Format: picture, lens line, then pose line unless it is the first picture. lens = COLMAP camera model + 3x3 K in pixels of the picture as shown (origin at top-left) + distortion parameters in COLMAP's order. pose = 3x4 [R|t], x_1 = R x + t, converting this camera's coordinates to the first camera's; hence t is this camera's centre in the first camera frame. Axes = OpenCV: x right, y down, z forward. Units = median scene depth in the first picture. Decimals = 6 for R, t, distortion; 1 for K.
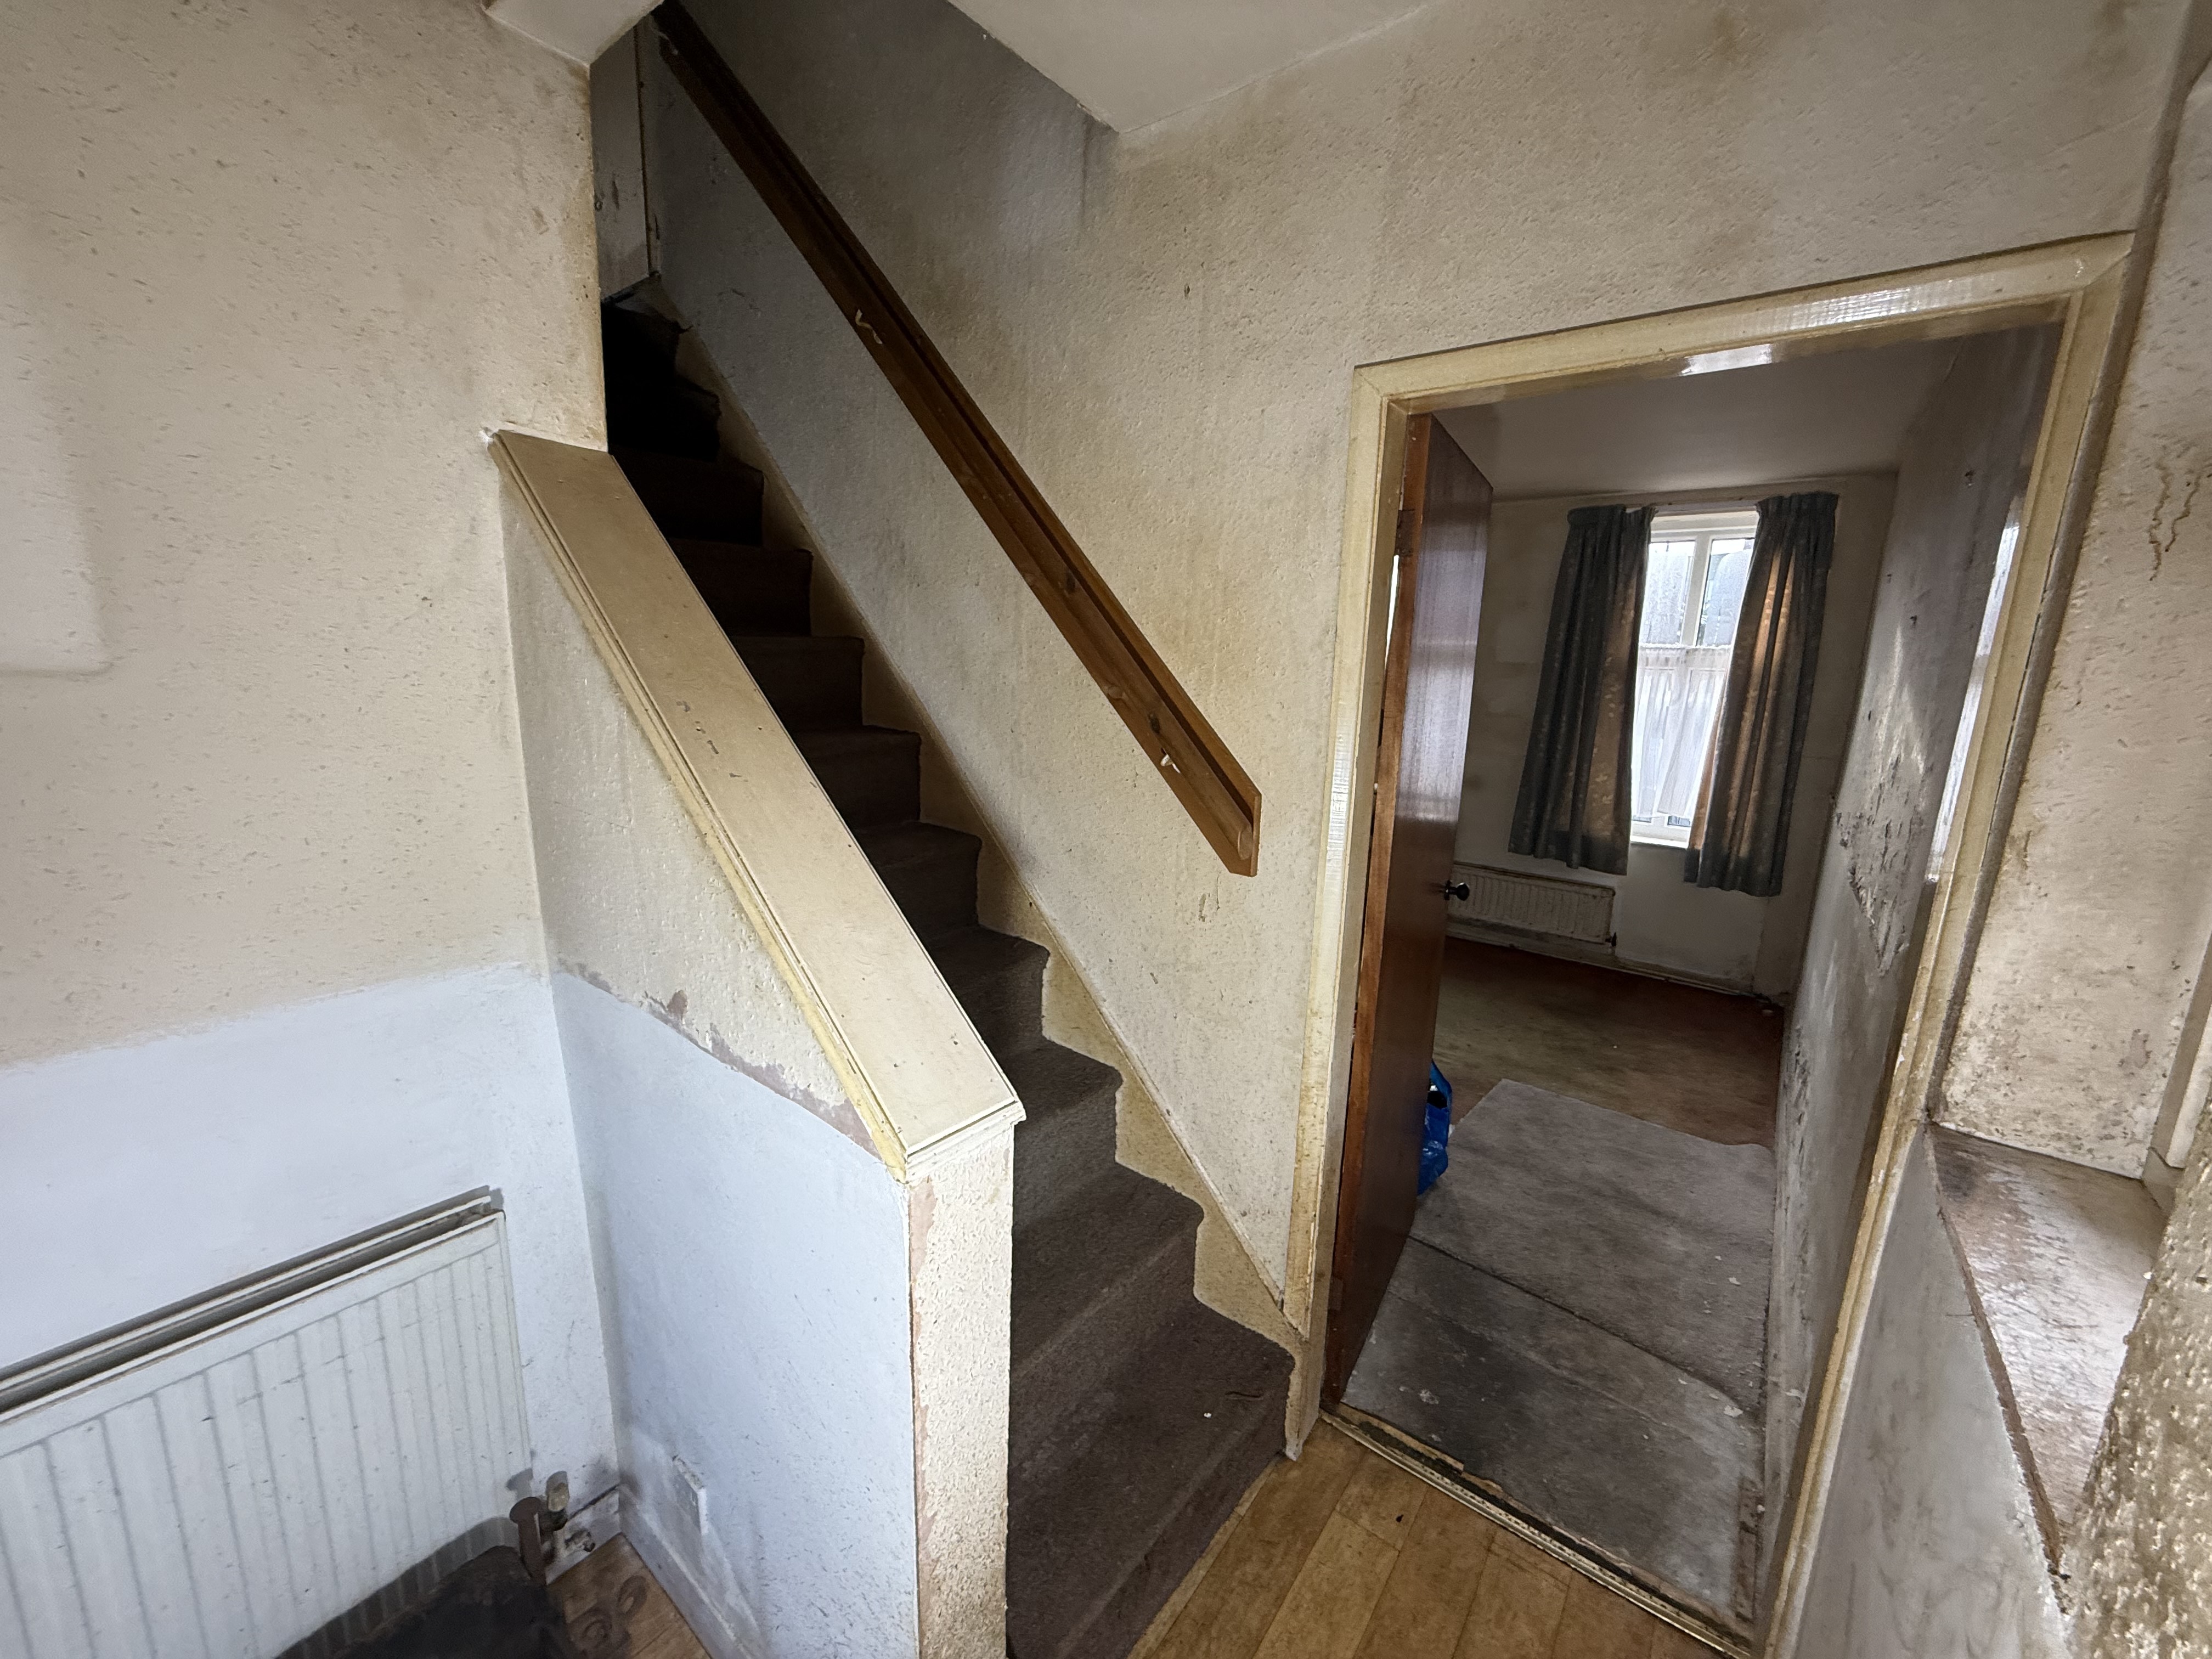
lens RADIAL K [[876.1, 0, 1101.2], [0, 876.1, 826.5], [0, 0, 1]] dist [0.002241, 0.000279]
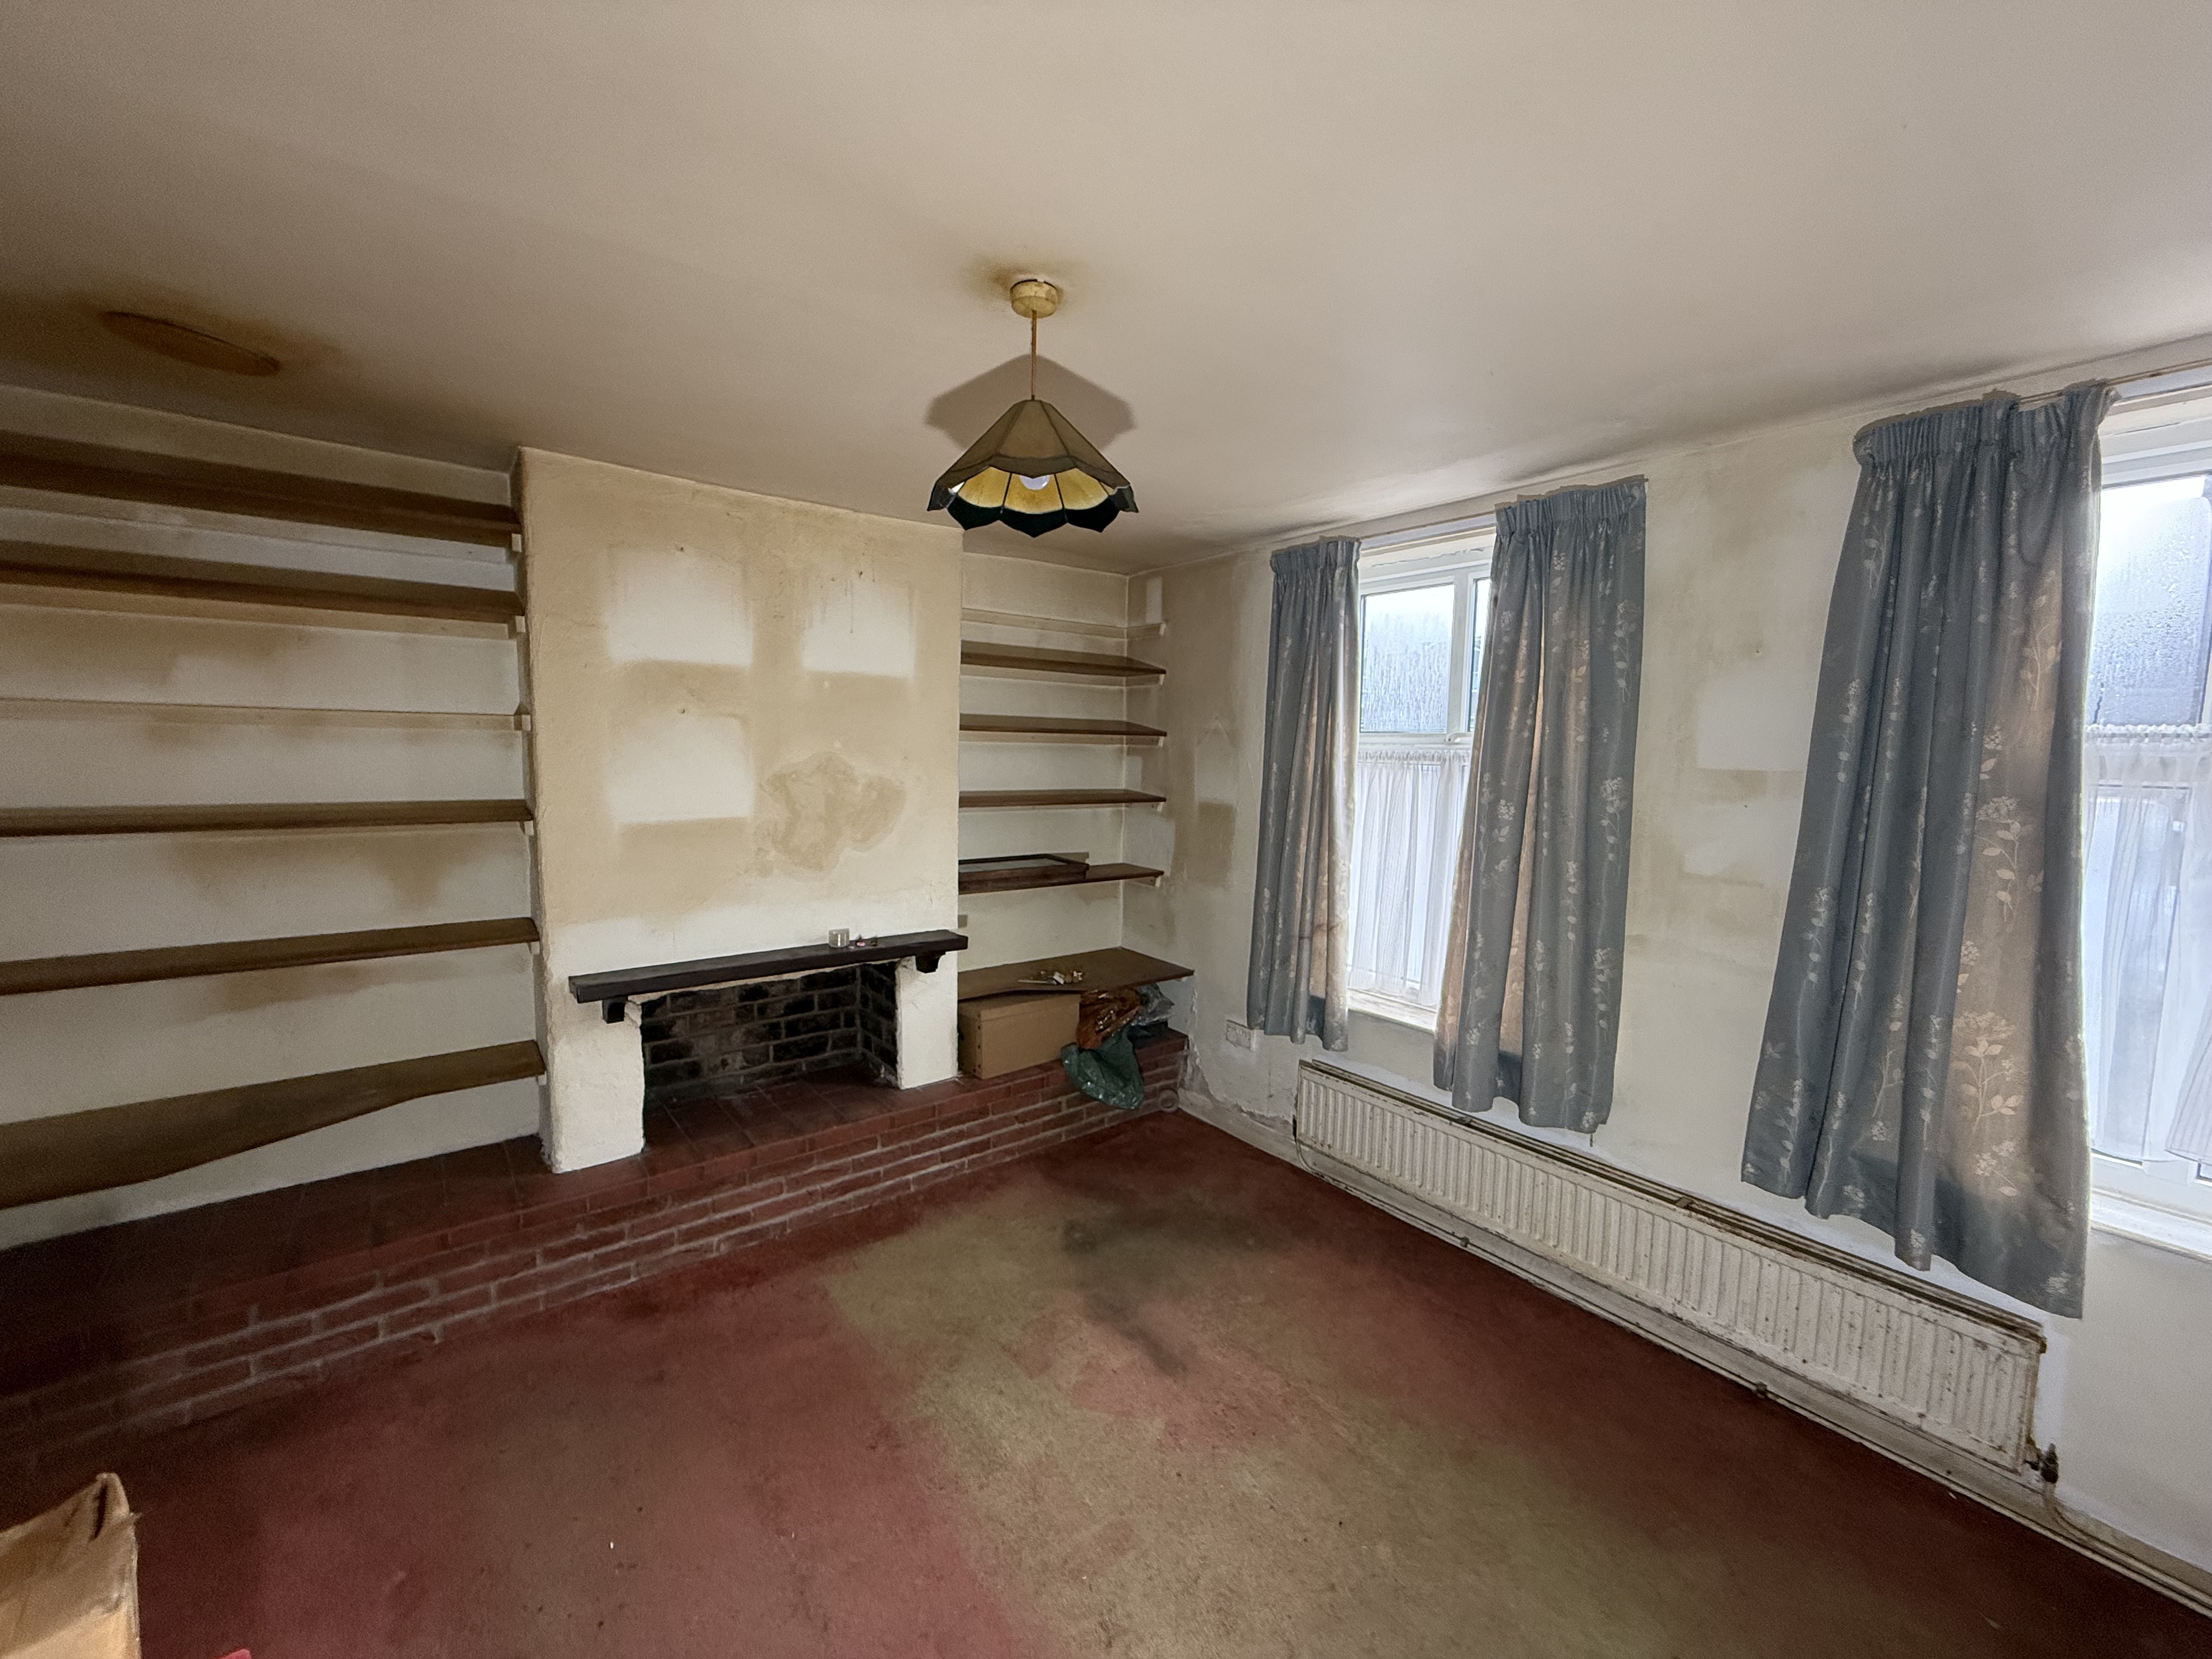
lens RADIAL K [[876.1, 0, 1109.0], [0, 876.1, 827.8], [0, 0, 1]] dist [0.002241, 0.000279]
pose [[0.970130, 0.009674, -0.242395, 0.268575], [-0.034978, 0.994342, -0.100304, -0.101706], [0.240053, 0.105786, 0.964979, 0.488056]]
